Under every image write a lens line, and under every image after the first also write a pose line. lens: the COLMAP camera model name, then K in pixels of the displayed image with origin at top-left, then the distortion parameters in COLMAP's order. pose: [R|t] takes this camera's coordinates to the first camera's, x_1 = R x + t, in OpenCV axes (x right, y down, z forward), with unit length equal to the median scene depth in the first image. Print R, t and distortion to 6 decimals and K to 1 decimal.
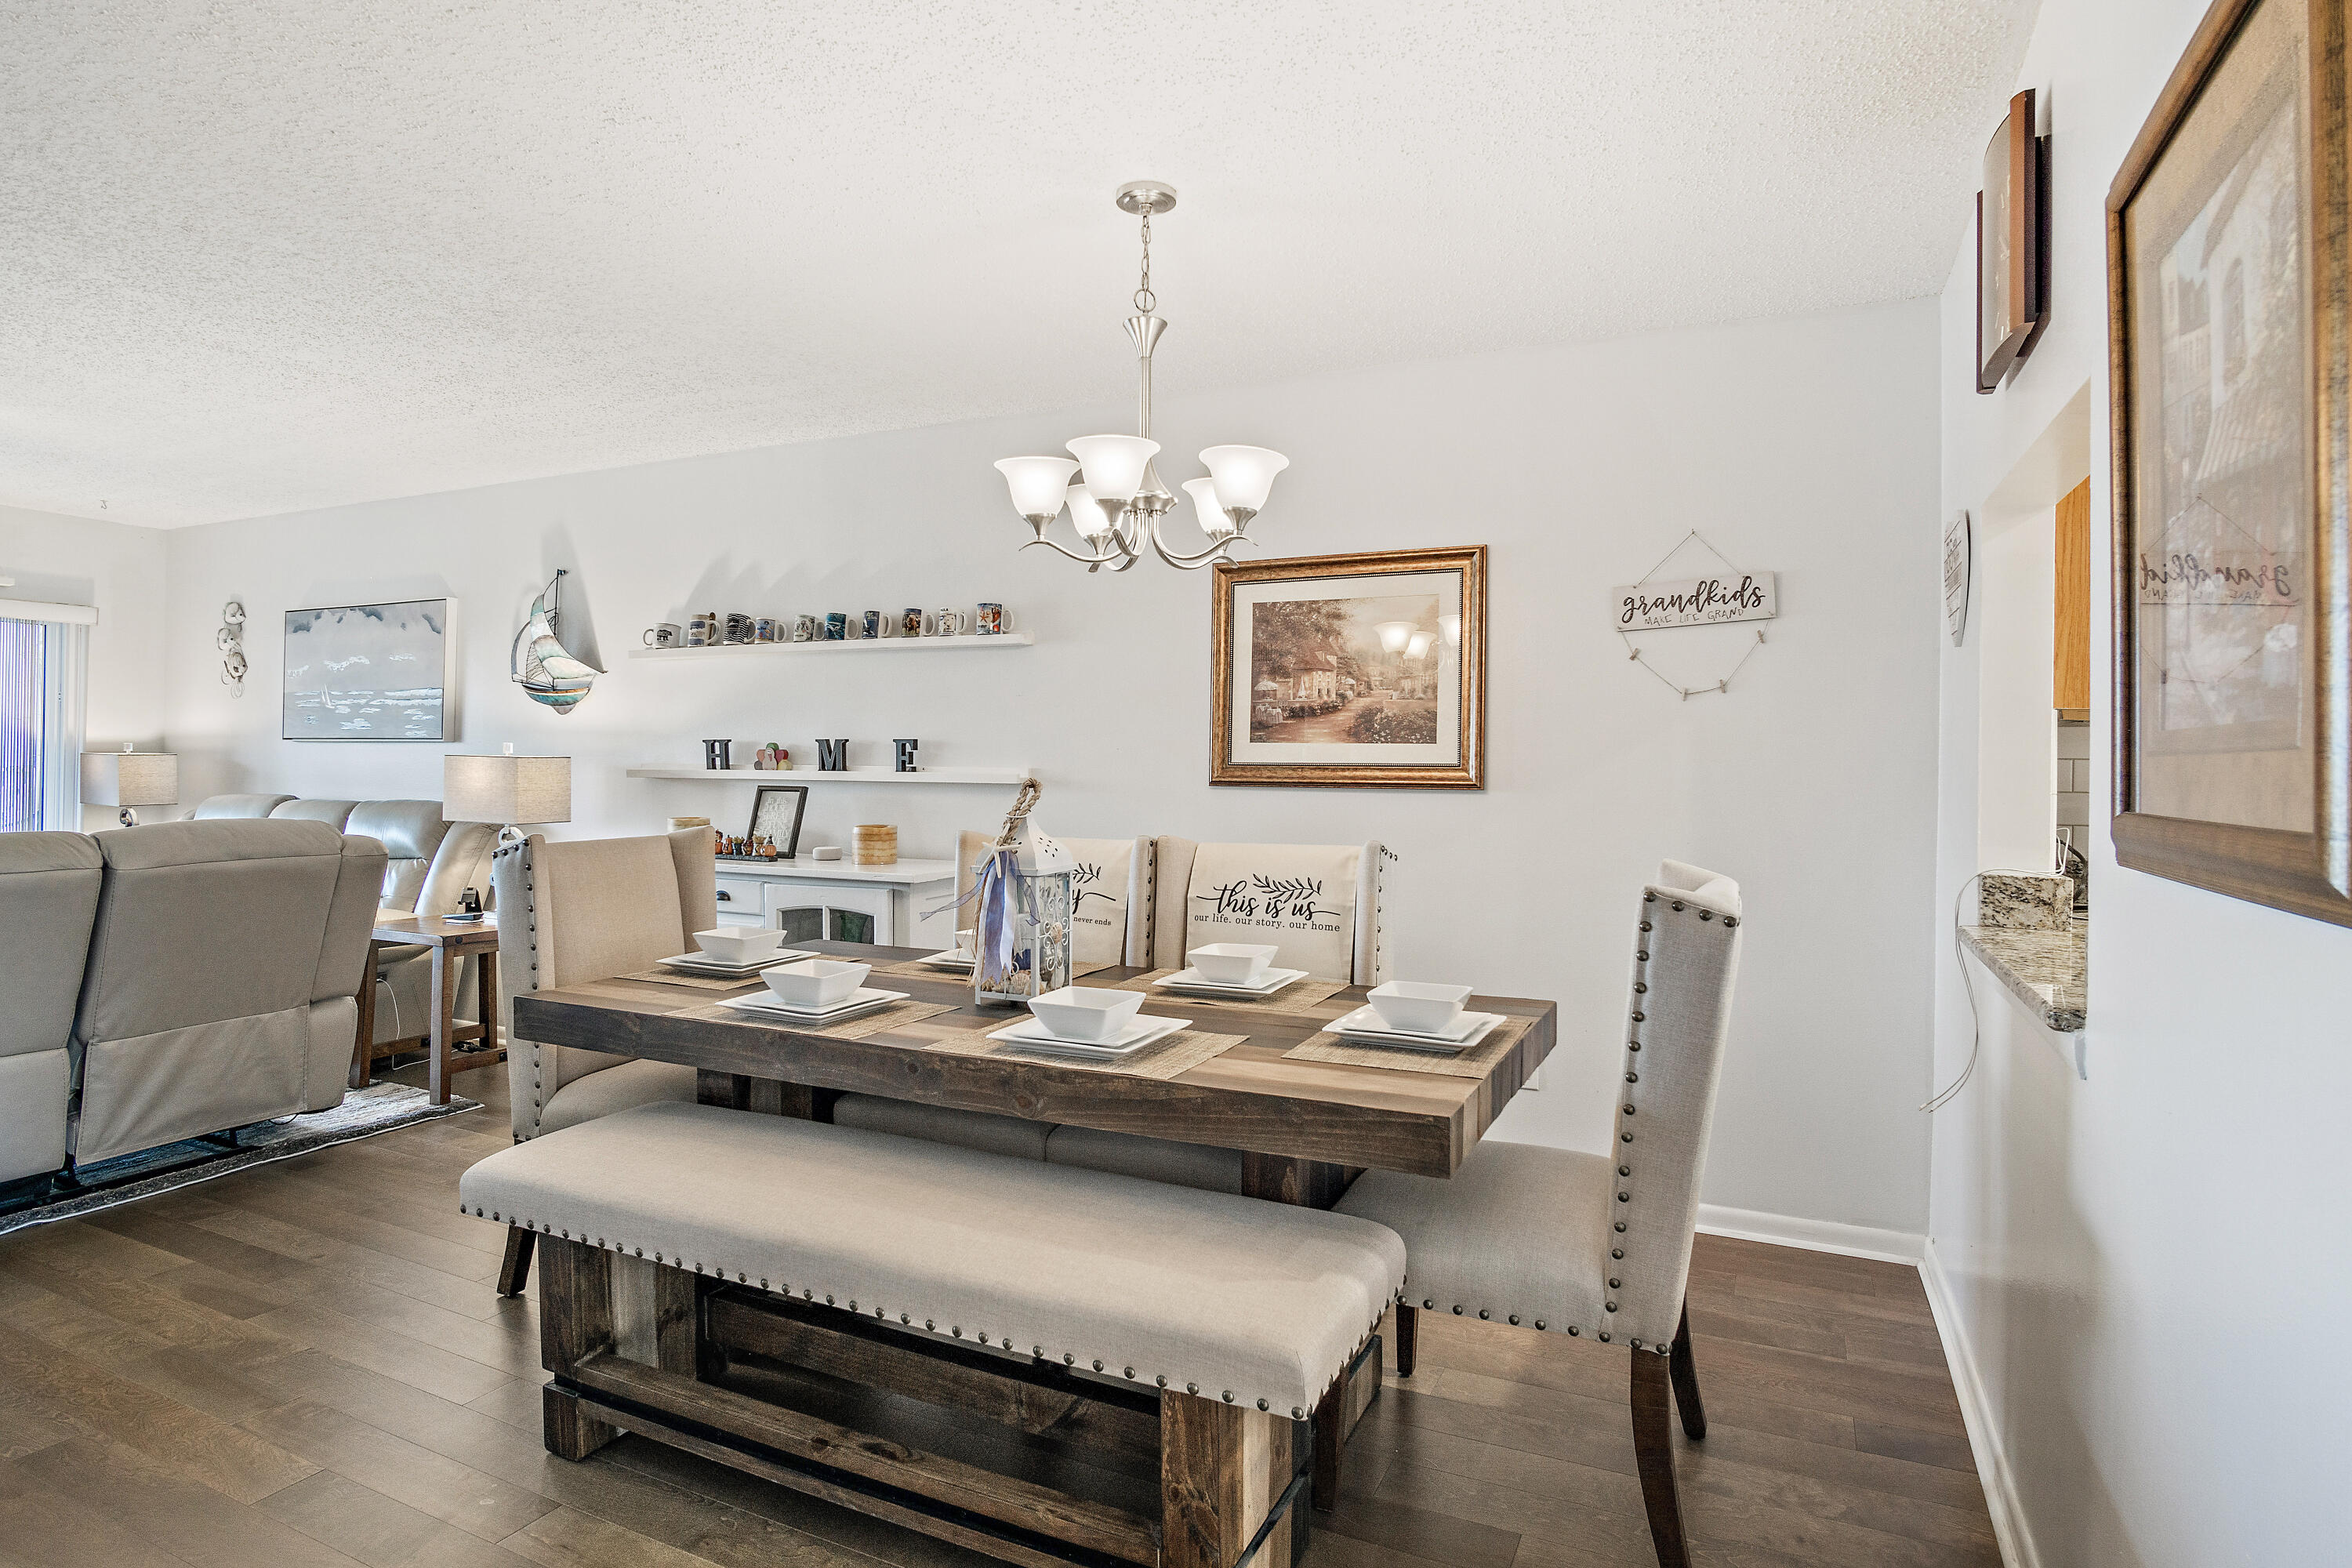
lens RADIAL K [[1267.4, 0, 1170.2], [0, 1267.4, 776.0], [0, 0, 1]] dist [-0.044768, 0.015362]
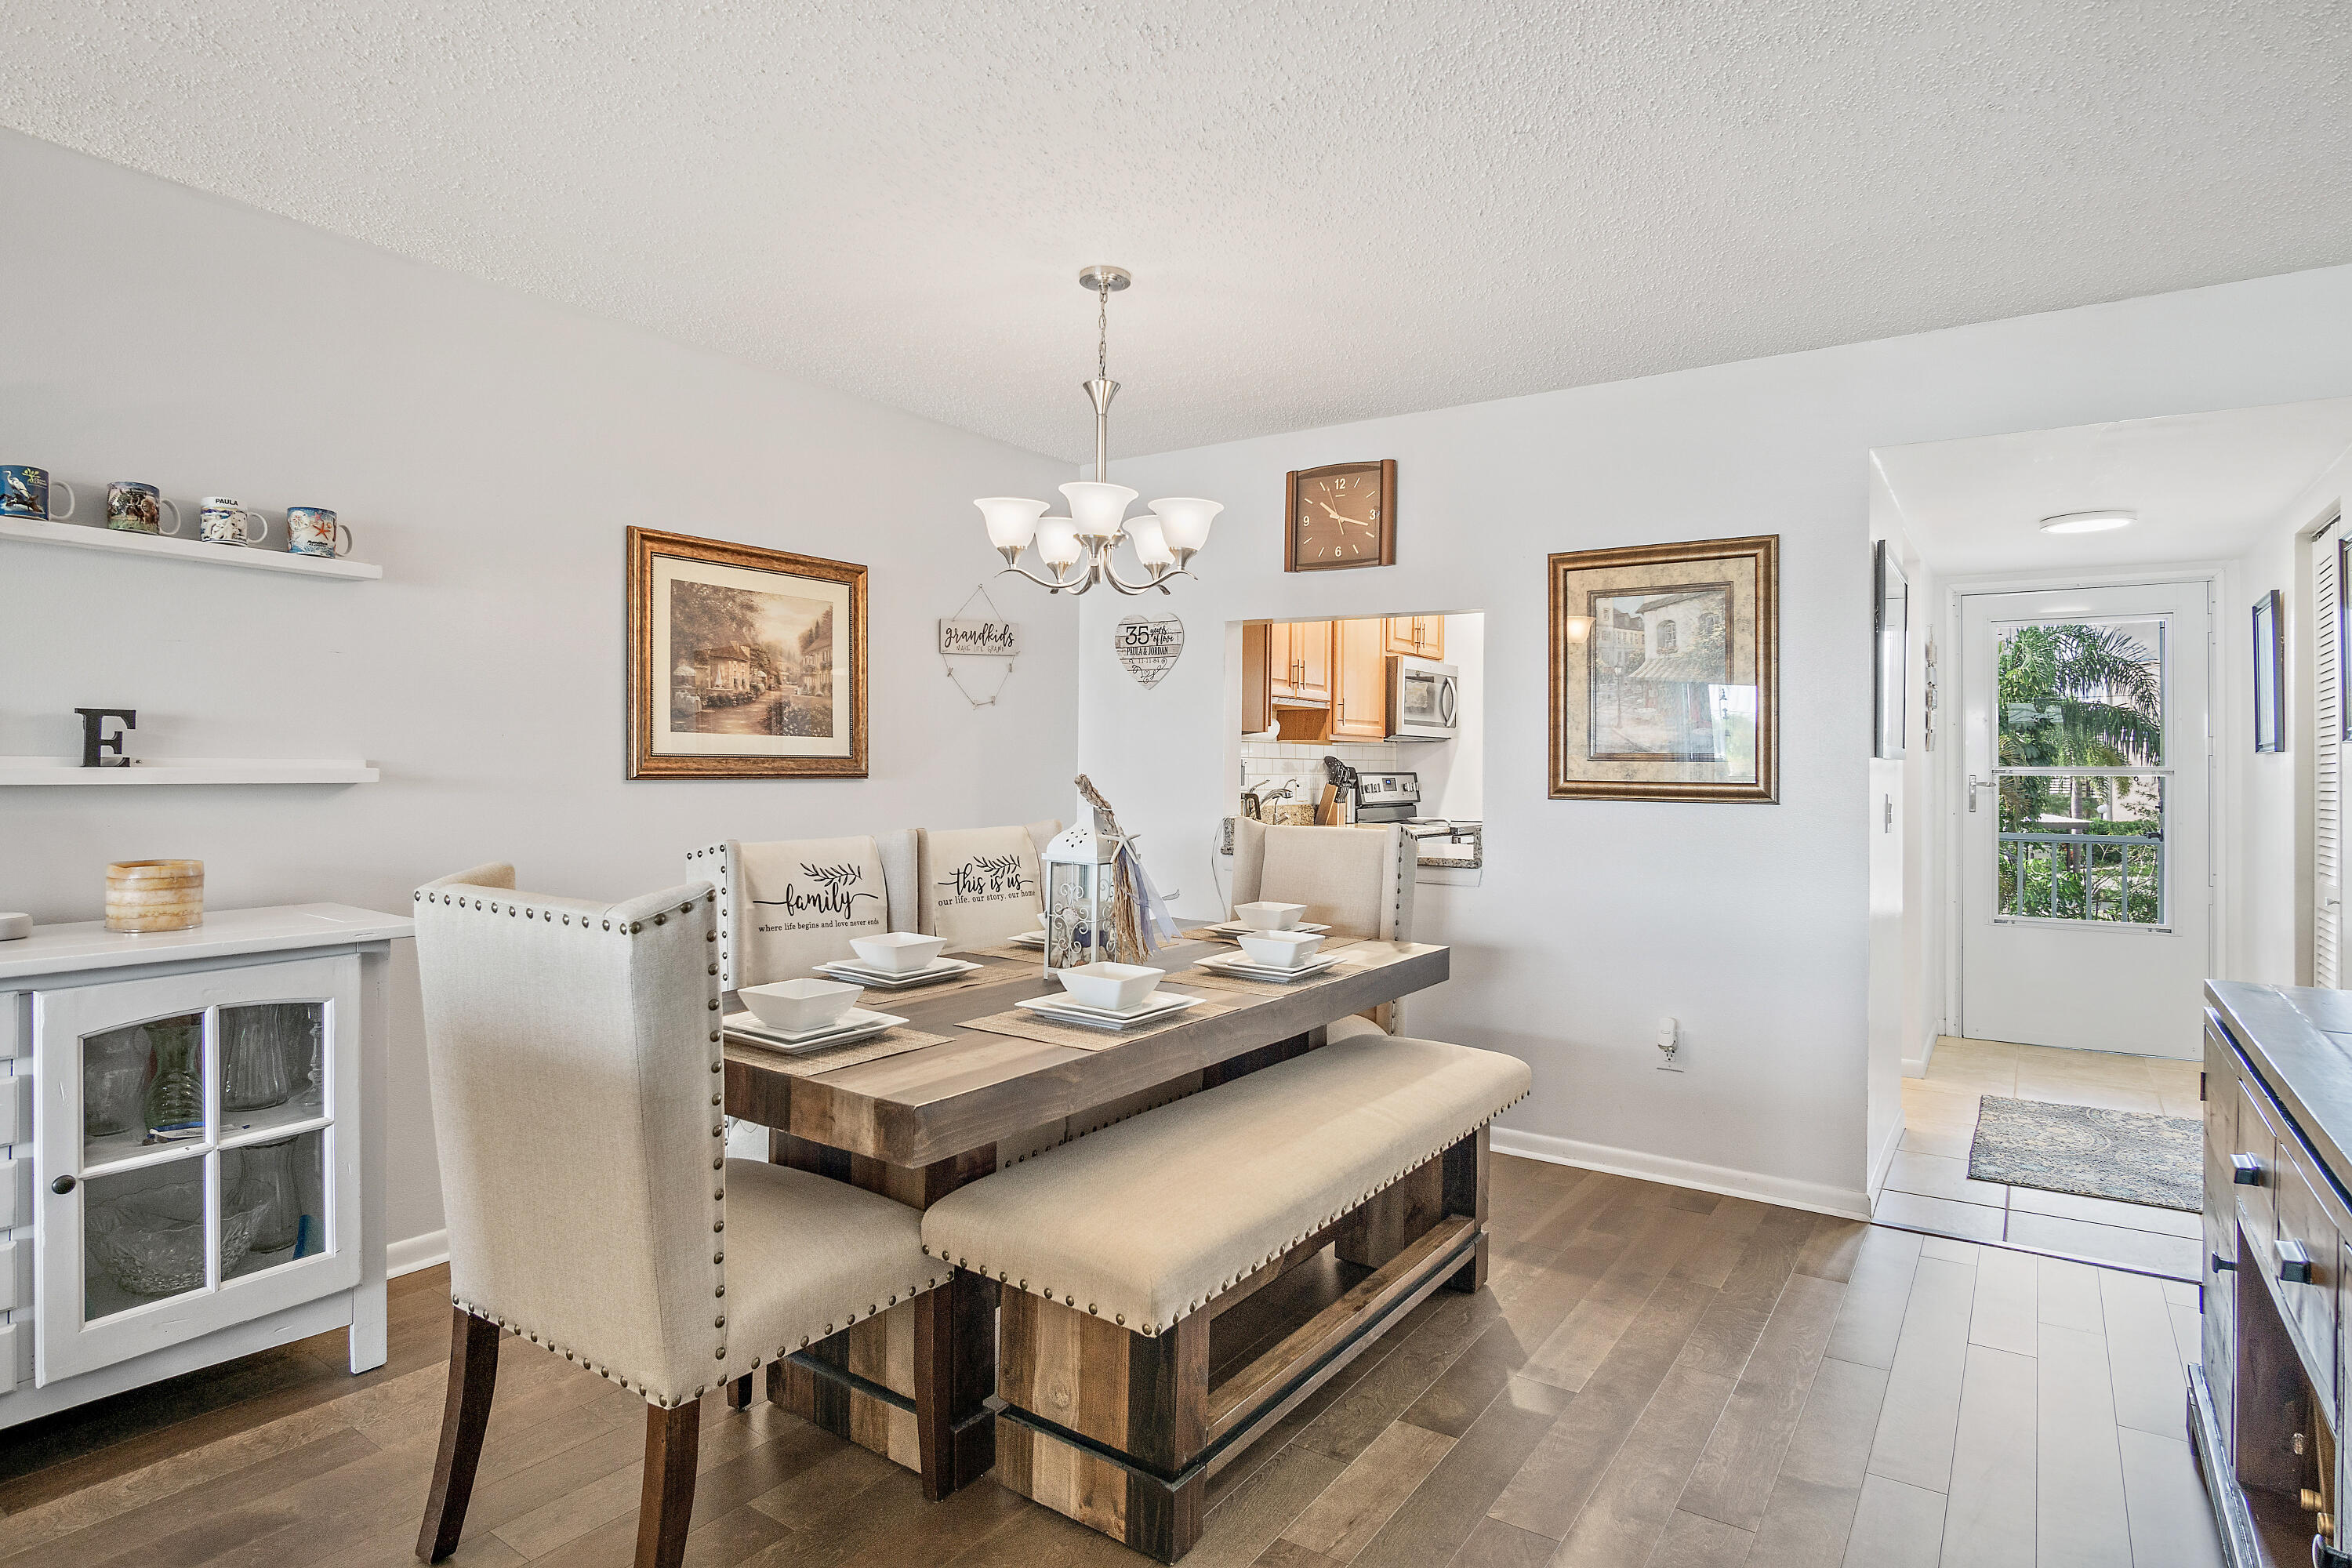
lens RADIAL K [[1267.4, 0, 1170.2], [0, 1267.4, 776.0], [0, 0, 1]] dist [-0.044768, 0.015362]
pose [[0.145614, -0.017600, 0.989185, -0.804566], [-0.001954, 0.999835, 0.018077, -0.011810], [-0.989340, -0.004566, 0.145556, 0.523901]]
